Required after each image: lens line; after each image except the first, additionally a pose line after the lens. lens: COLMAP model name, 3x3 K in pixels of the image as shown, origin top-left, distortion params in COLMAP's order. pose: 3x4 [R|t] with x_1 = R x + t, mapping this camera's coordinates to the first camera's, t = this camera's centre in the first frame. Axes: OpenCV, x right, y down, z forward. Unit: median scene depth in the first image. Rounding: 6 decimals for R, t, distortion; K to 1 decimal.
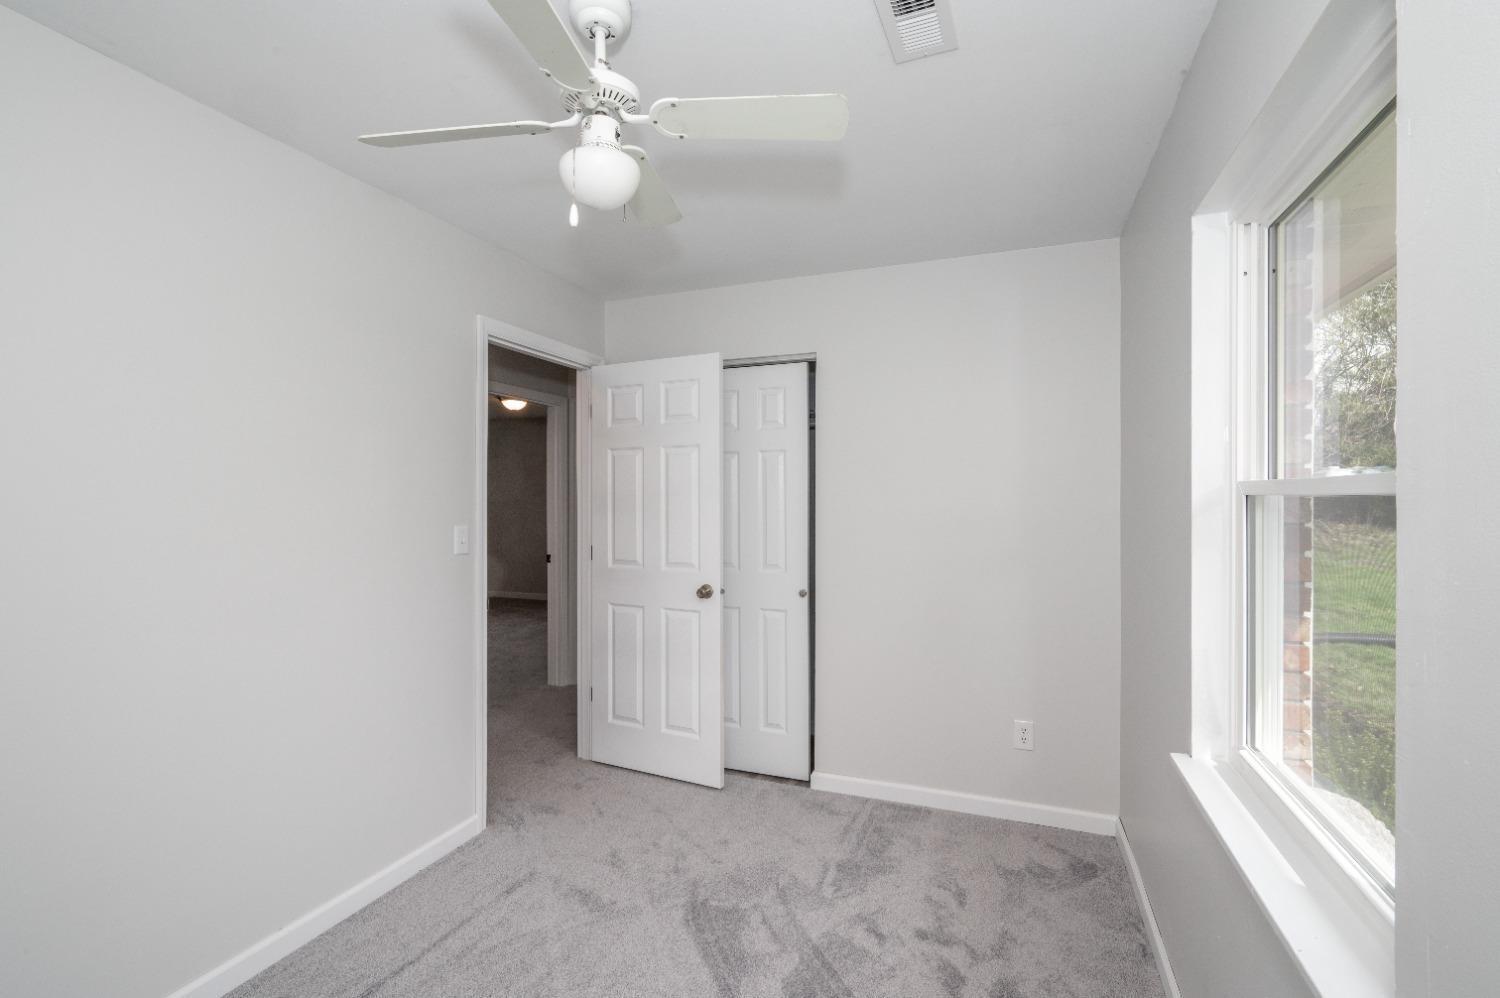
lens RADIAL K [[670.9, 0, 750.0], [0, 670.9, 499.0], [0, 0, 1]] dist [-0.001956, -0.000489]
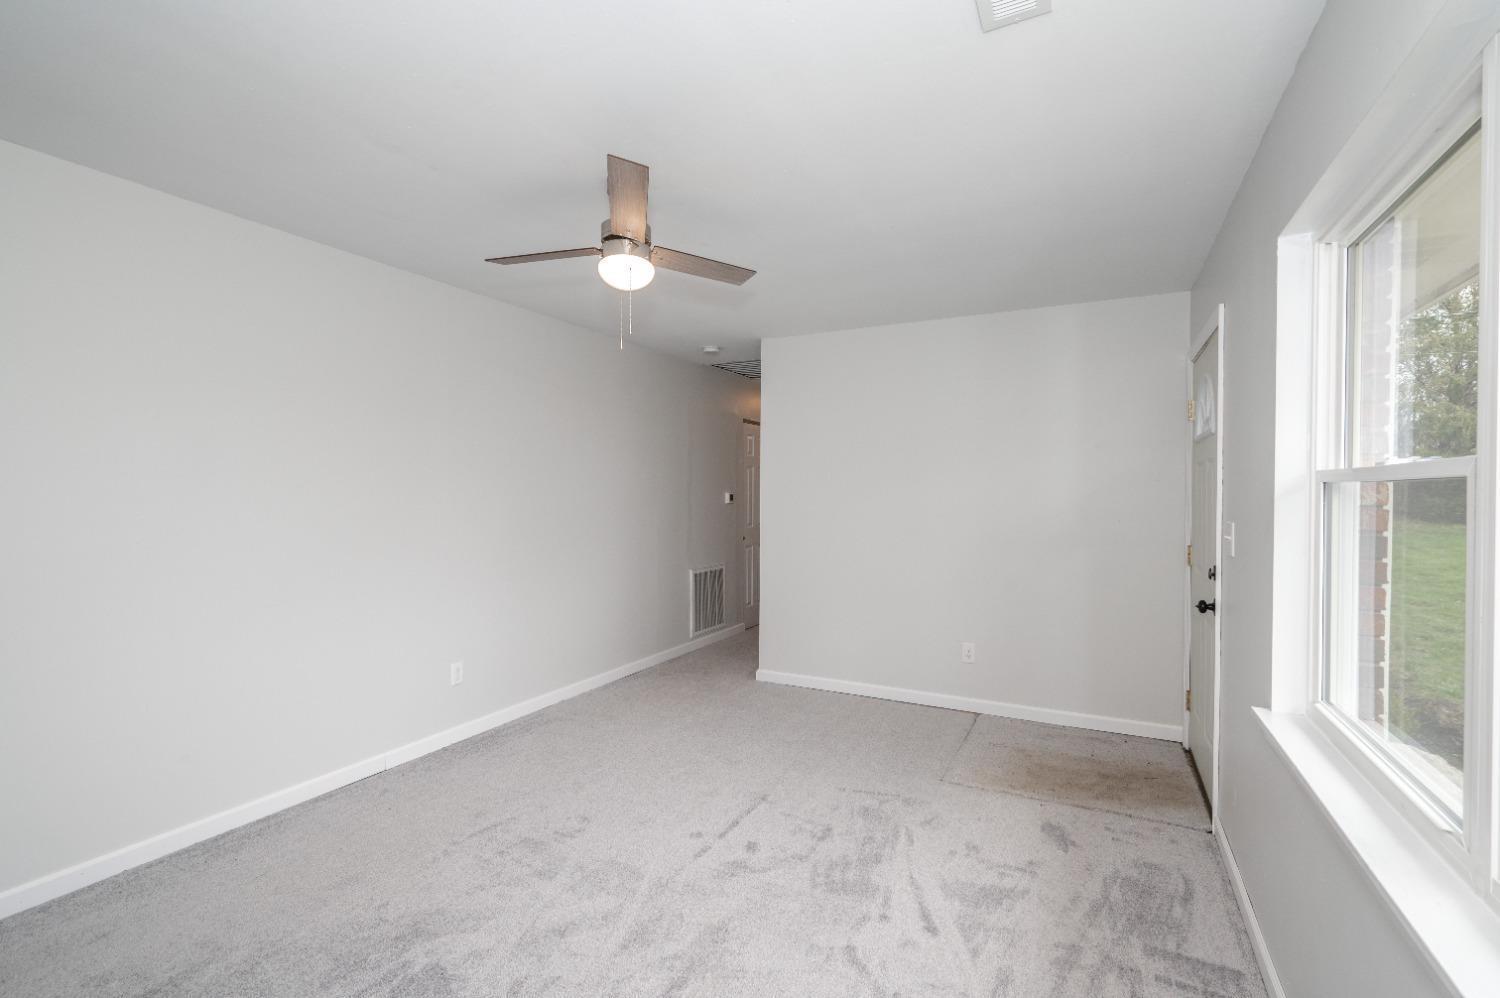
lens RADIAL K [[667.8, 0, 740.2], [0, 667.8, 498.3], [0, 0, 1]] dist [0.003742, 0.000568]
pose [[0.991381, 0.000489, -0.131007, -0.098162], [0.001794, 0.999849, 0.017308, 0.000580], [0.130996, -0.017394, 0.991230, -0.265861]]
